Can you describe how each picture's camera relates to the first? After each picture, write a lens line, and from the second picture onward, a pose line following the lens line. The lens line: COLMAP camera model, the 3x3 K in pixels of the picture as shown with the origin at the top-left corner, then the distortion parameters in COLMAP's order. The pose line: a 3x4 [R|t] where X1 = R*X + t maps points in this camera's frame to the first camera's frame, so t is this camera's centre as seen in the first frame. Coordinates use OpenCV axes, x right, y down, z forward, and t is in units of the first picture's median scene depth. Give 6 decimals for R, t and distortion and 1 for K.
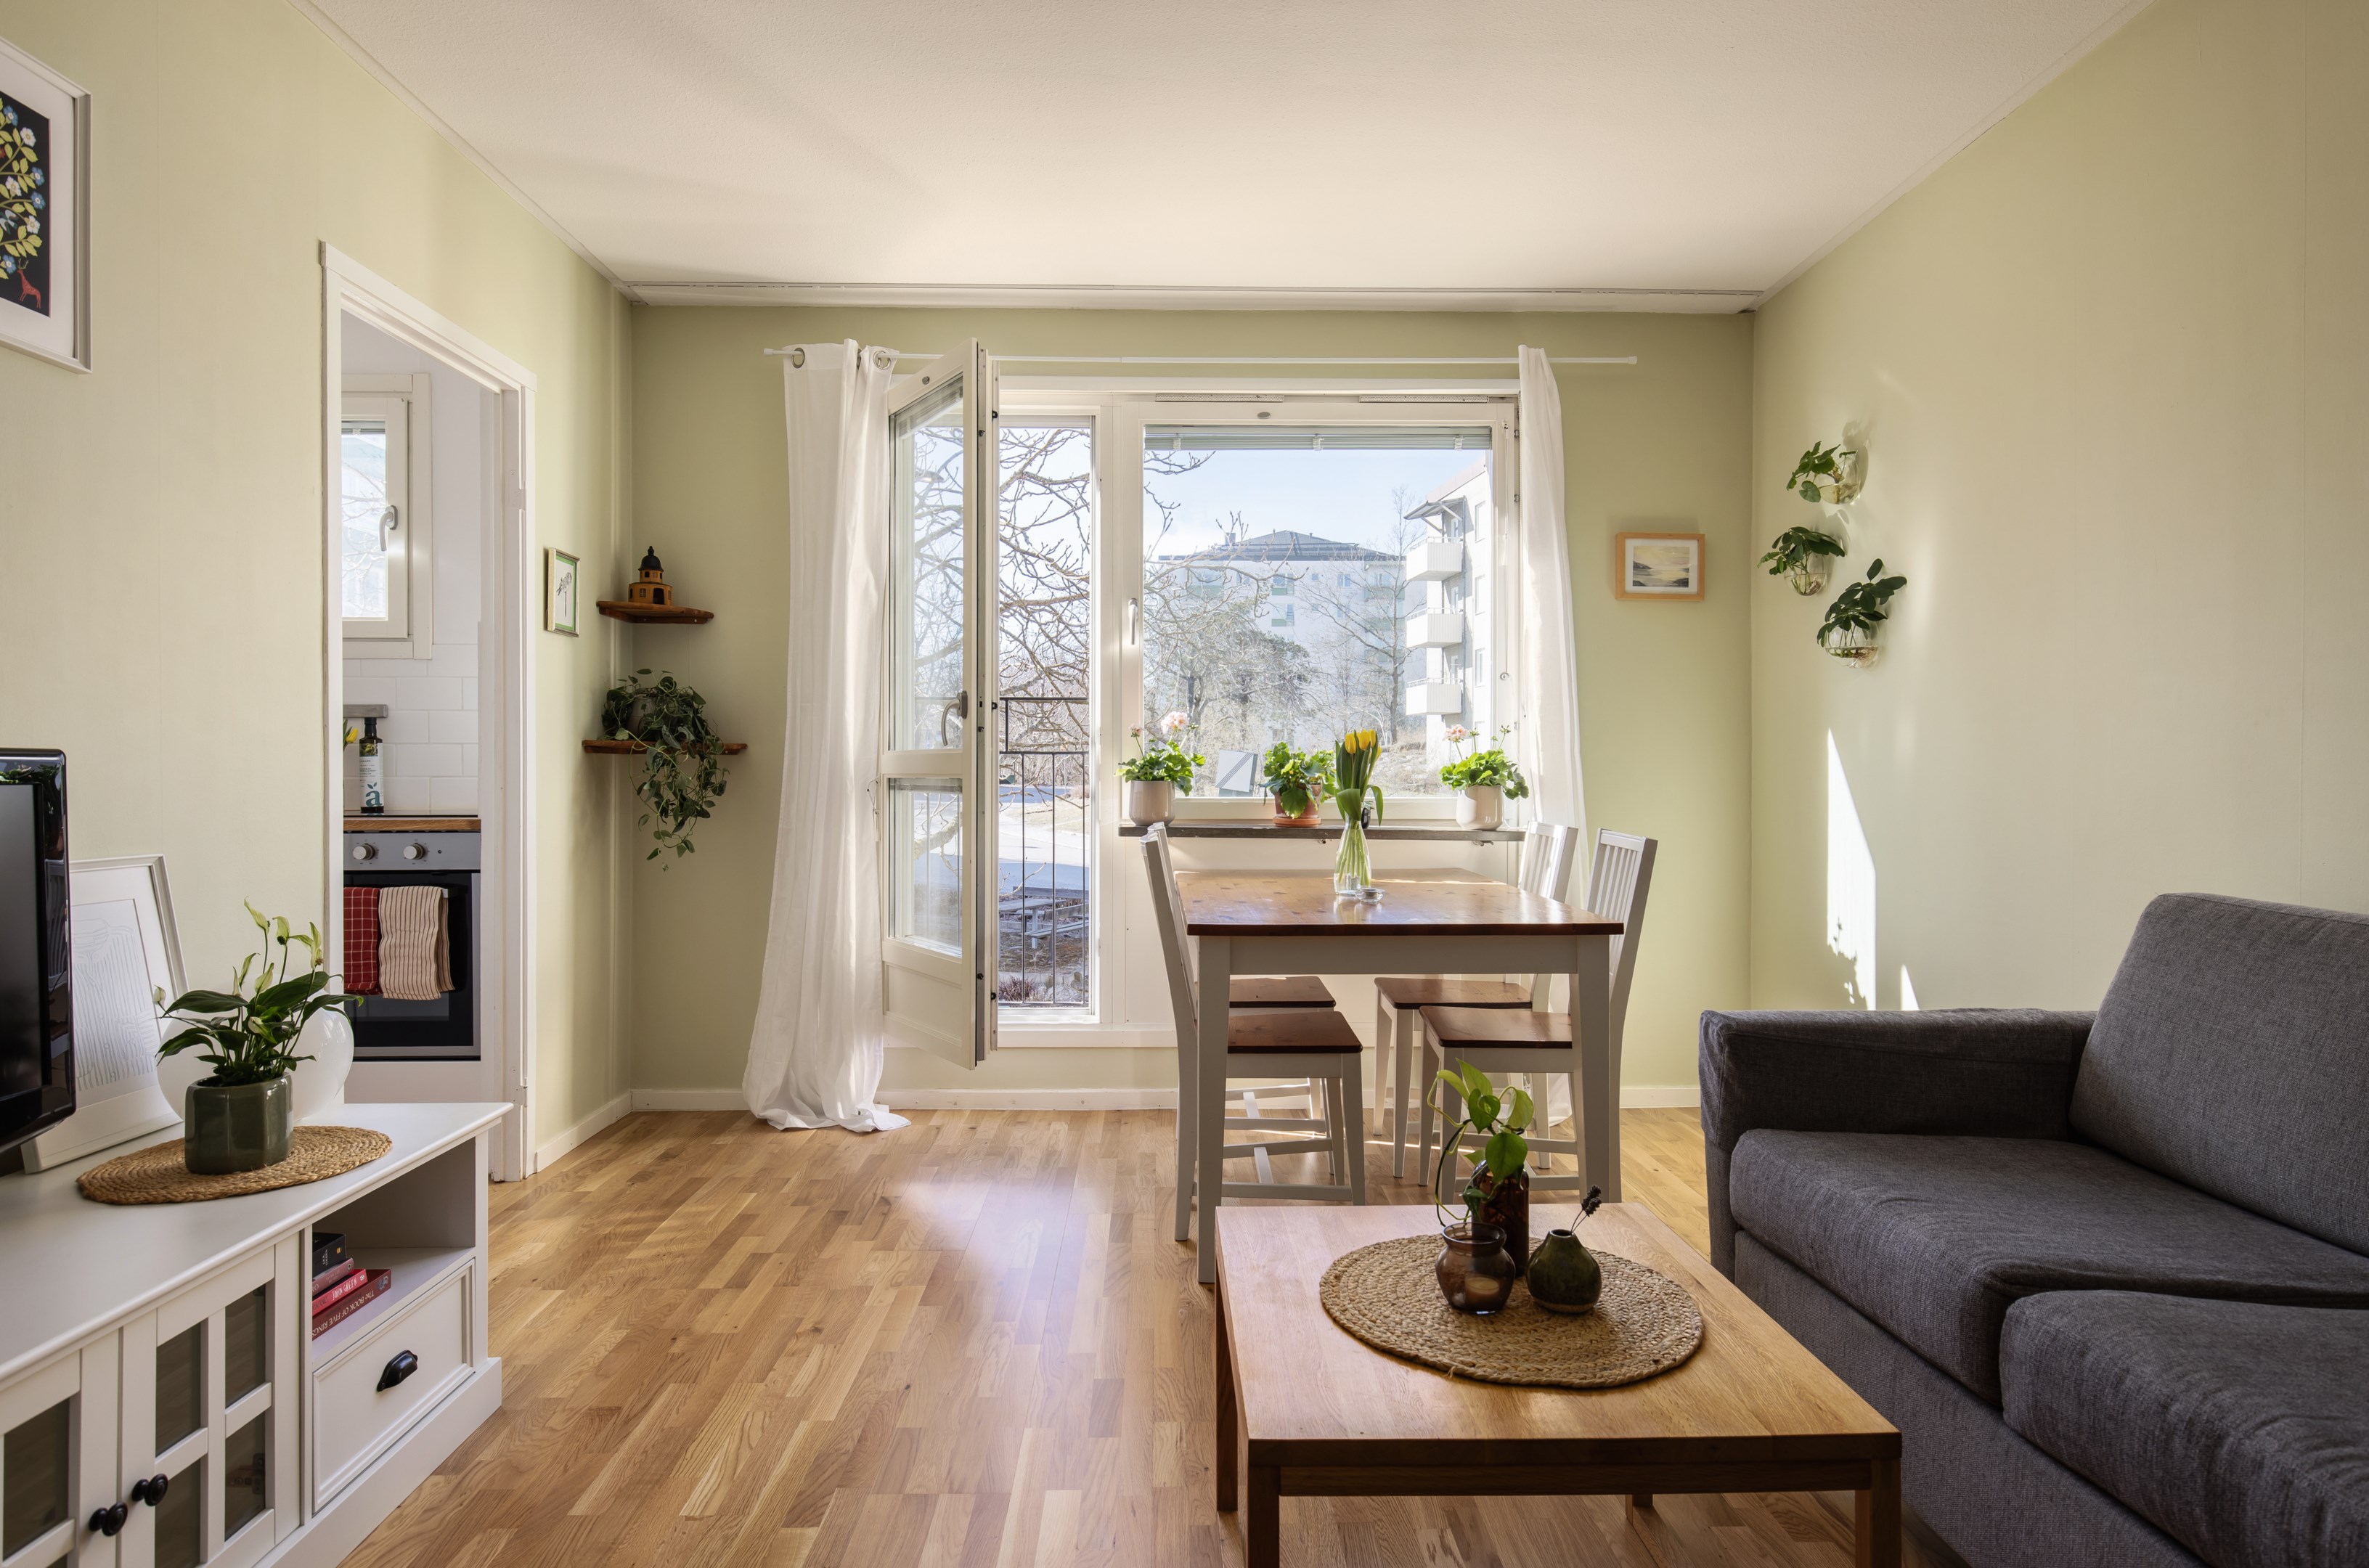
lens RADIAL K [[1310.0, 0, 1186.2], [0, 1310.0, 775.5], [0, 0, 1]] dist [0.002726, 0.001120]
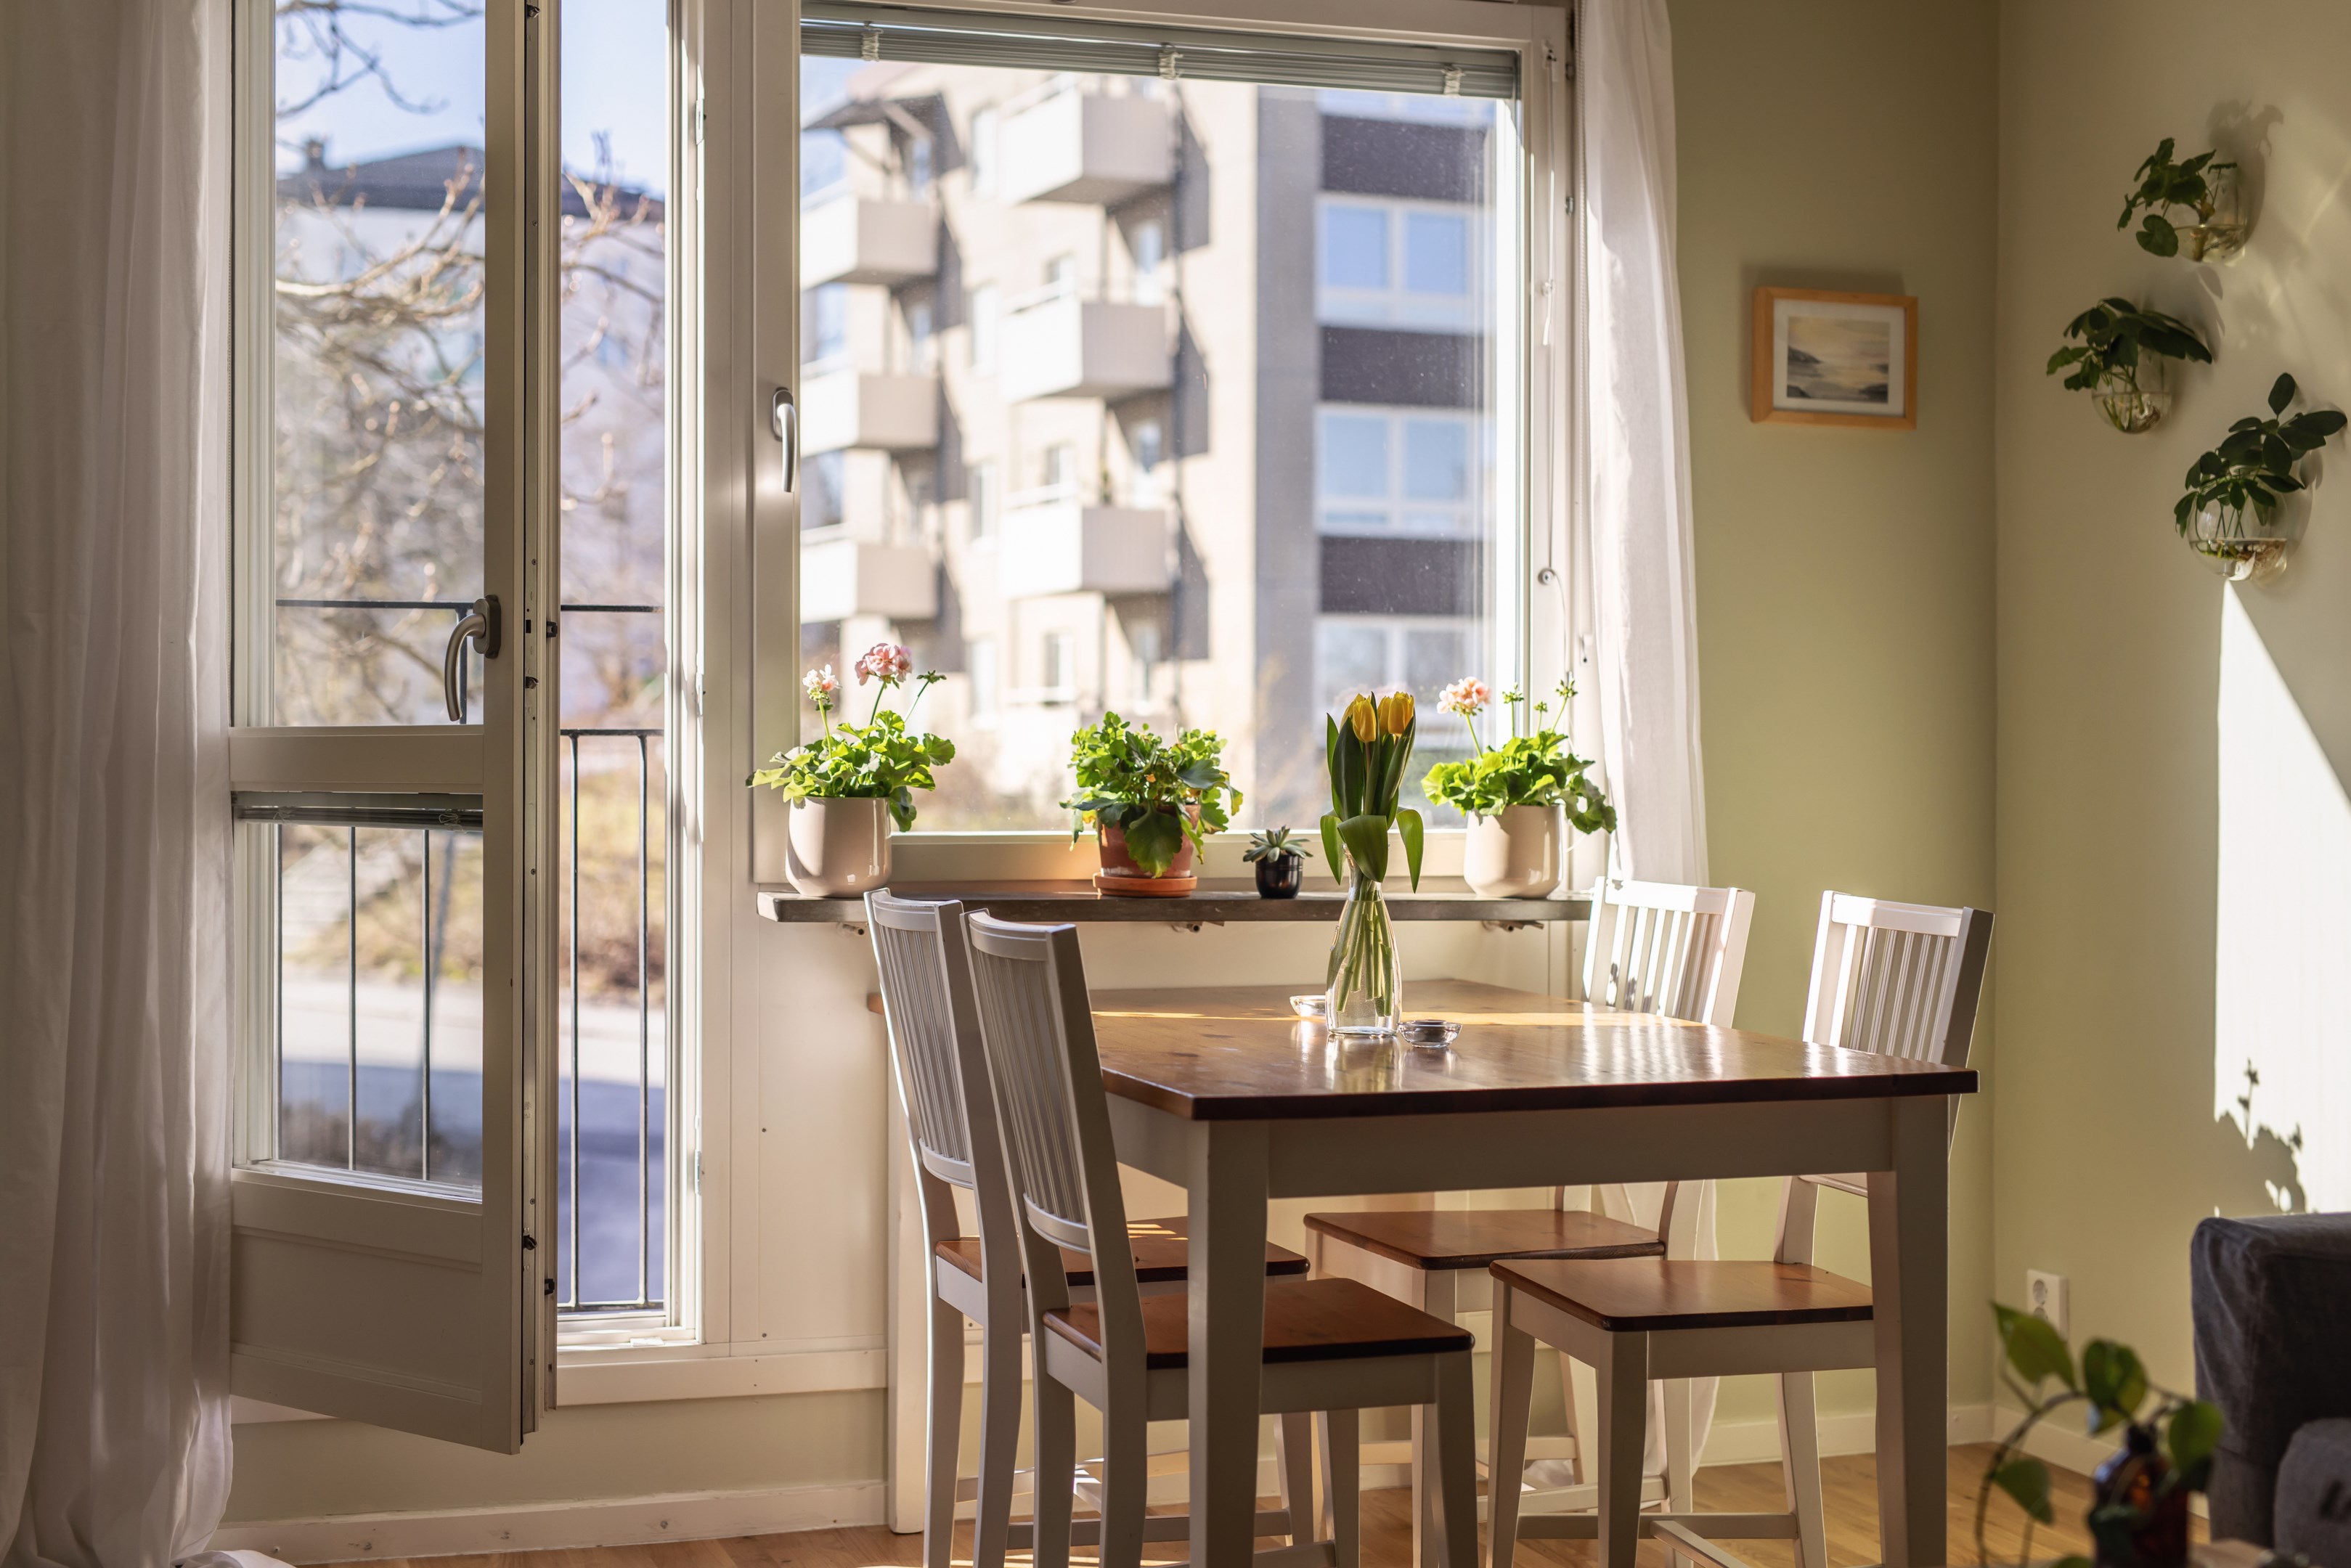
lens RADIAL K [[3288.7, 0, 1175.5], [0, 3288.7, 784.0], [0, 0, 1]] dist [-0.018423, 0.030072]
pose [[0.957180, -0.001285, 0.289489, -0.269209], [-0.000395, 0.999983, 0.005743, -0.007772], [-0.289492, -0.005612, 0.957164, -0.127482]]
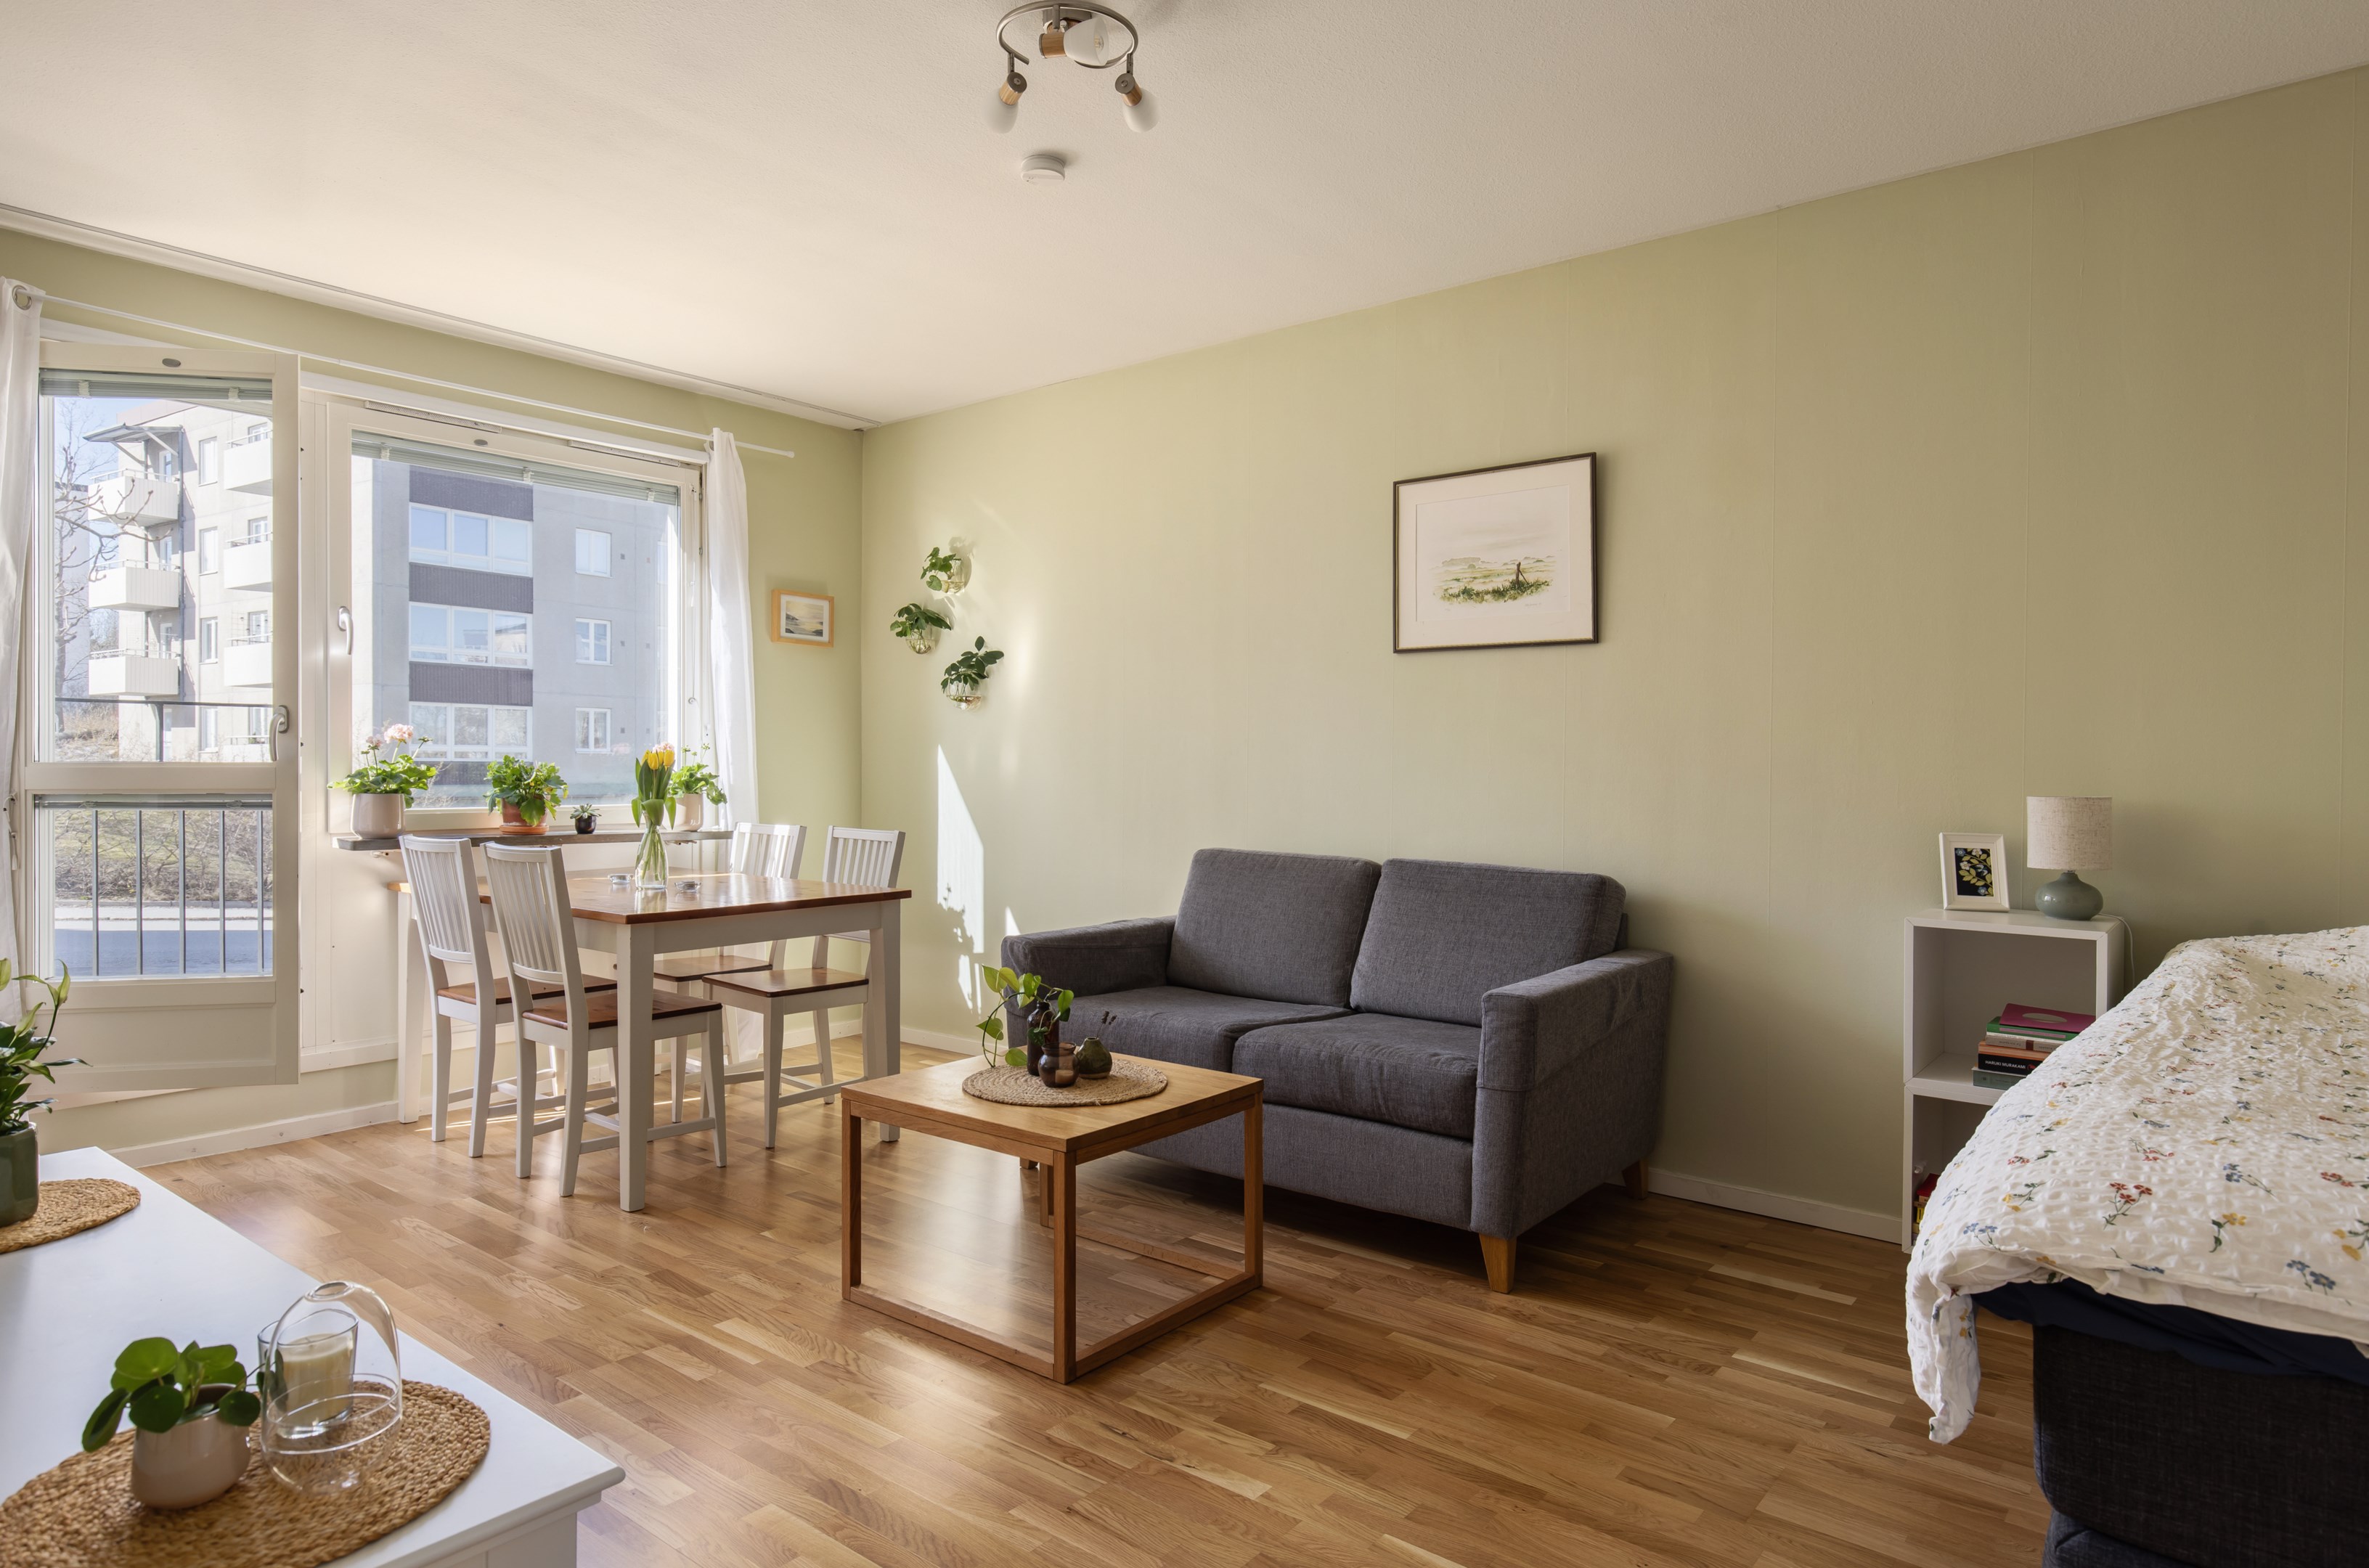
lens RADIAL K [[1355.9, 0, 1180.9], [0, 1355.9, 768.9], [0, 0, 1]] dist [0.003564, 0.001423]
pose [[0.646941, 0.000730, 0.762540, -0.464919], [0.000403, 0.999999, -0.001299, -0.014229], [-0.762540, 0.001148, 0.646940, -0.146881]]
